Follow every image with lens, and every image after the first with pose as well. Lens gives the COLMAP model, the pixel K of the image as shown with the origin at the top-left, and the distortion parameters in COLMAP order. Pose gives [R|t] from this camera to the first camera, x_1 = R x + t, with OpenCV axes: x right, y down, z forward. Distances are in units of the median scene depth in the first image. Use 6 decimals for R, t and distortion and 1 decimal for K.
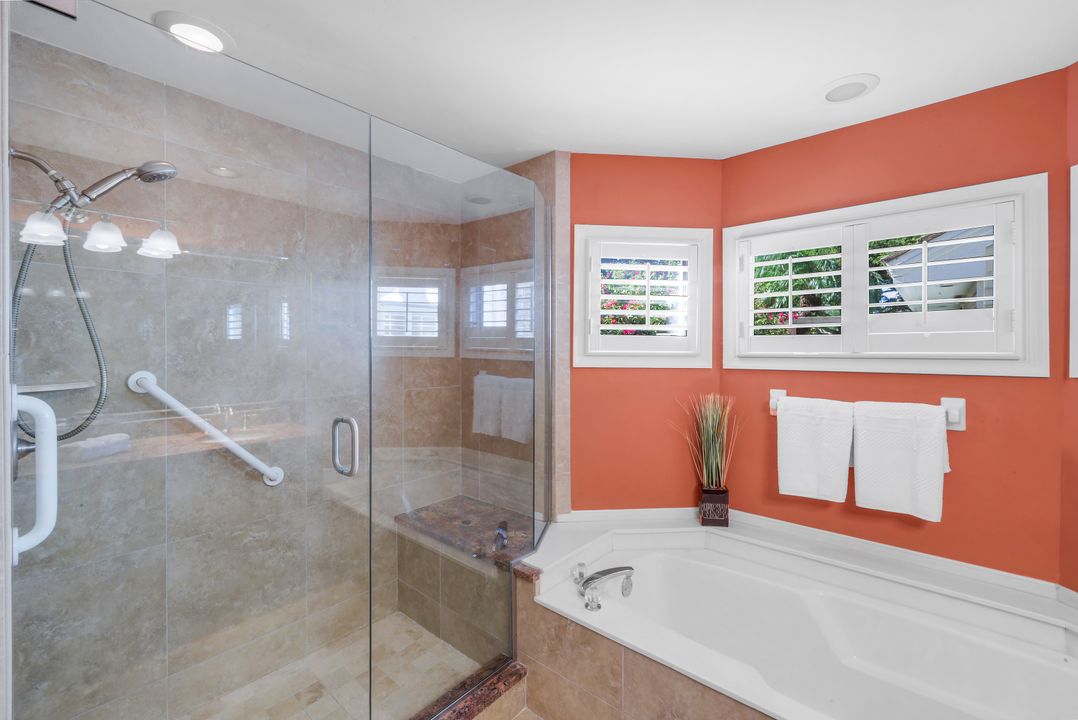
lens RADIAL K [[454.8, 0, 540.0], [0, 454.8, 353.4], [0, 0, 1]] dist [-0.001941, 0.000570]
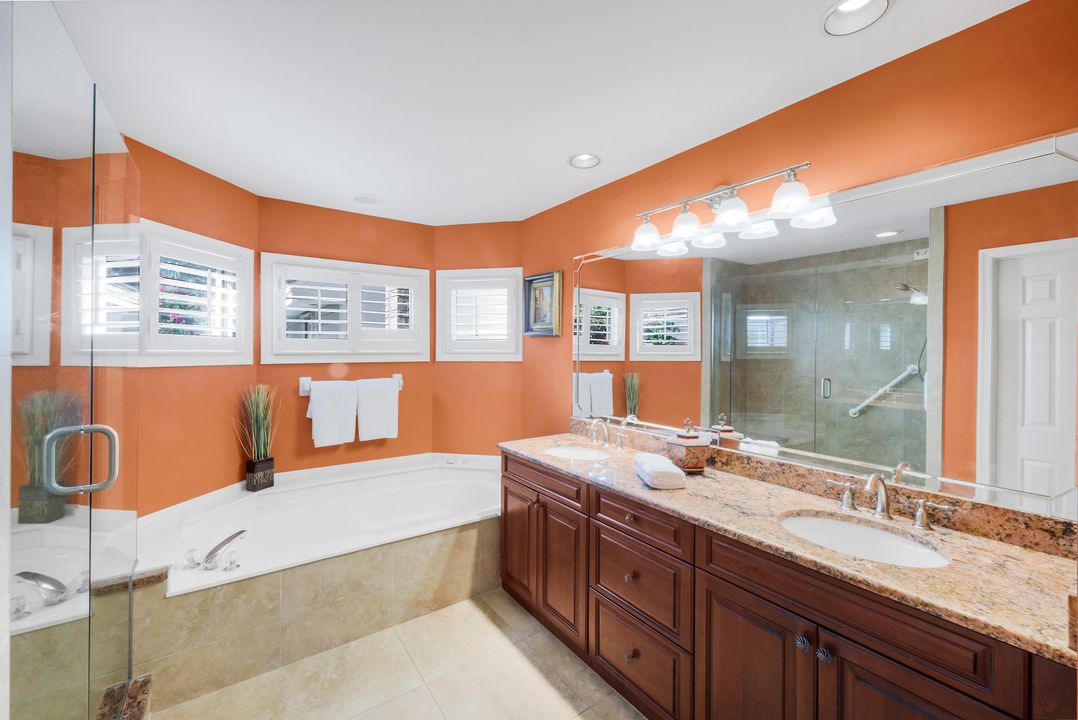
lens RADIAL K [[454.8, 0, 532.9], [0, 454.8, 351.8], [0, 0, 1]] dist [-0.001941, 0.000570]
pose [[0.250634, -0.005486, 0.968066, -0.676133], [0.007041, 0.999968, 0.003844, 0.000618], [-0.968056, 0.005853, 0.250665, -0.039624]]
